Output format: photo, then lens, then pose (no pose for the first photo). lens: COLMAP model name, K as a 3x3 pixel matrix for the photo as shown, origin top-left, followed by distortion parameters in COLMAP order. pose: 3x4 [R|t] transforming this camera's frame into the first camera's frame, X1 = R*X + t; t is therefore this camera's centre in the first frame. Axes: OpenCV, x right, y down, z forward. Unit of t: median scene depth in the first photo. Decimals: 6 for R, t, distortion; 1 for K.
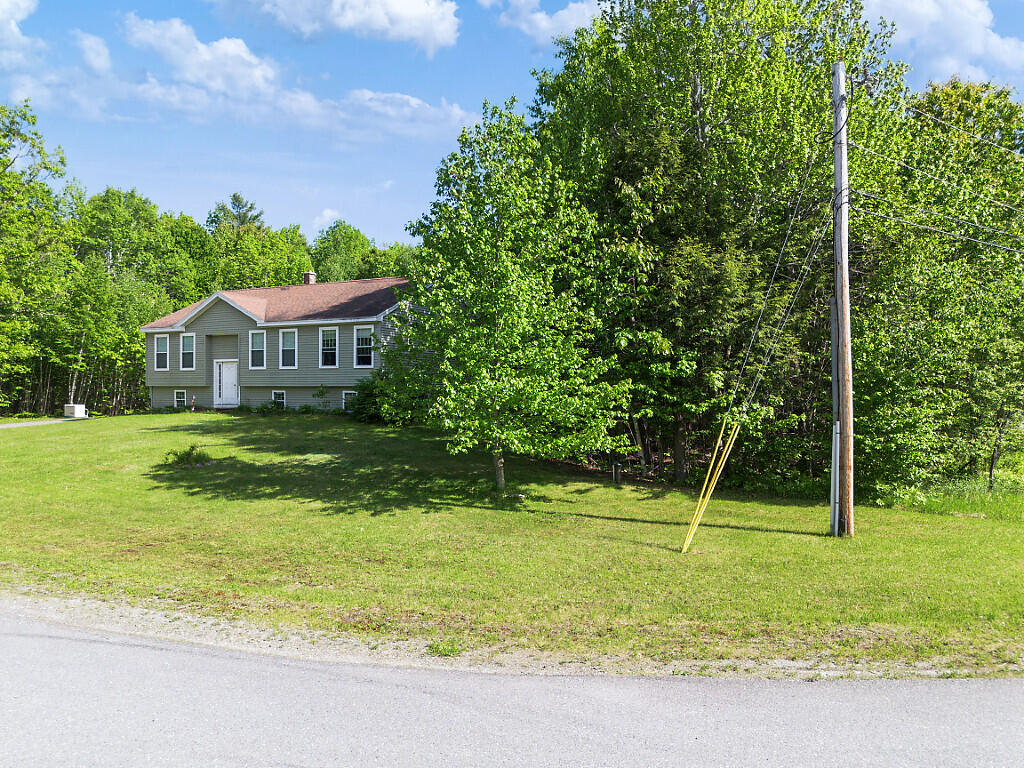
lens RADIAL K [[733.5, 0, 499.4], [0, 733.5, 400.6], [0, 0, 1]] dist [0.074254, -0.065447]
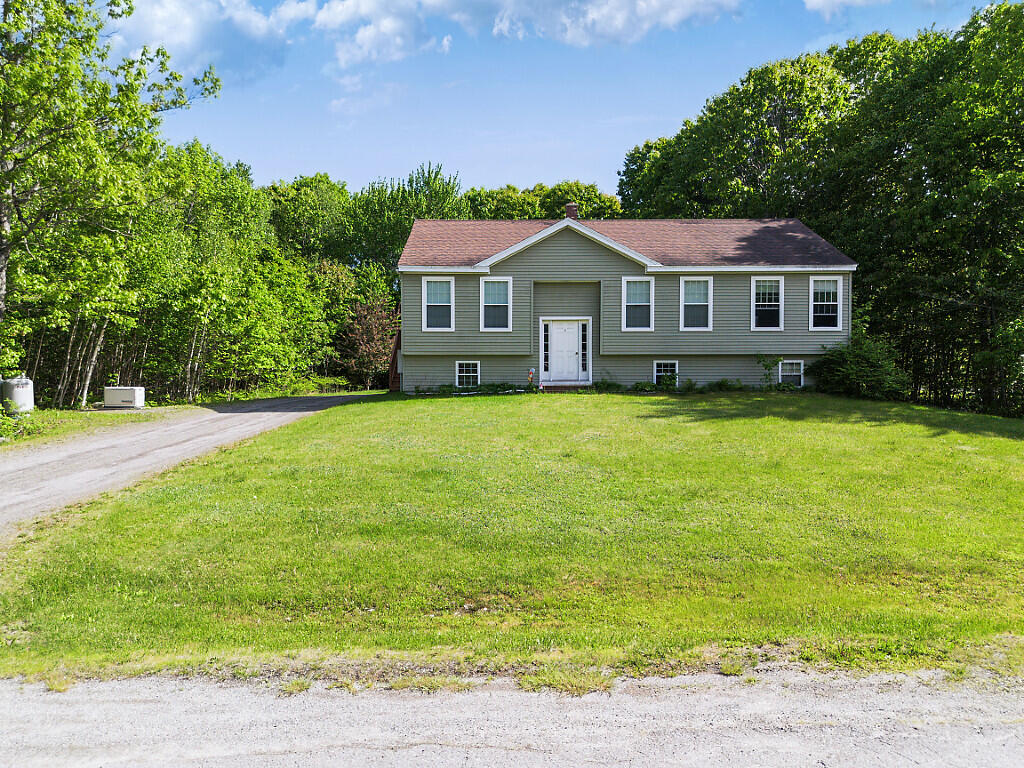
lens RADIAL K [[733.5, 0, 511.3], [0, 733.5, 391.2], [0, 0, 1]] dist [0.074254, -0.065447]
pose [[0.873752, -0.017799, 0.486046, -0.769761], [0.010211, 0.999781, 0.018257, 0.001987], [-0.486265, -0.010989, 0.873743, 0.421762]]
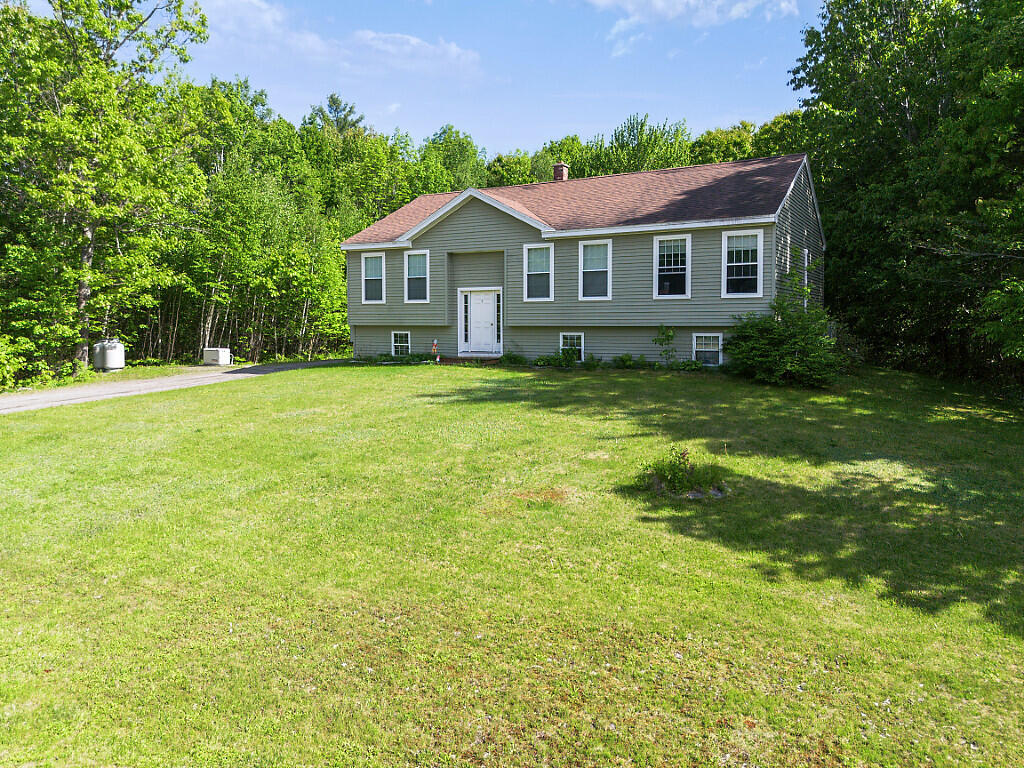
lens RADIAL K [[733.5, 0, 512.1], [0, 733.5, 361.3], [0, 0, 1]] dist [0.074254, -0.065447]
pose [[0.999923, -0.005673, -0.011041, -0.337083], [0.006151, 0.999022, 0.043796, -0.016528], [0.010782, -0.043861, 0.998979, 0.315271]]
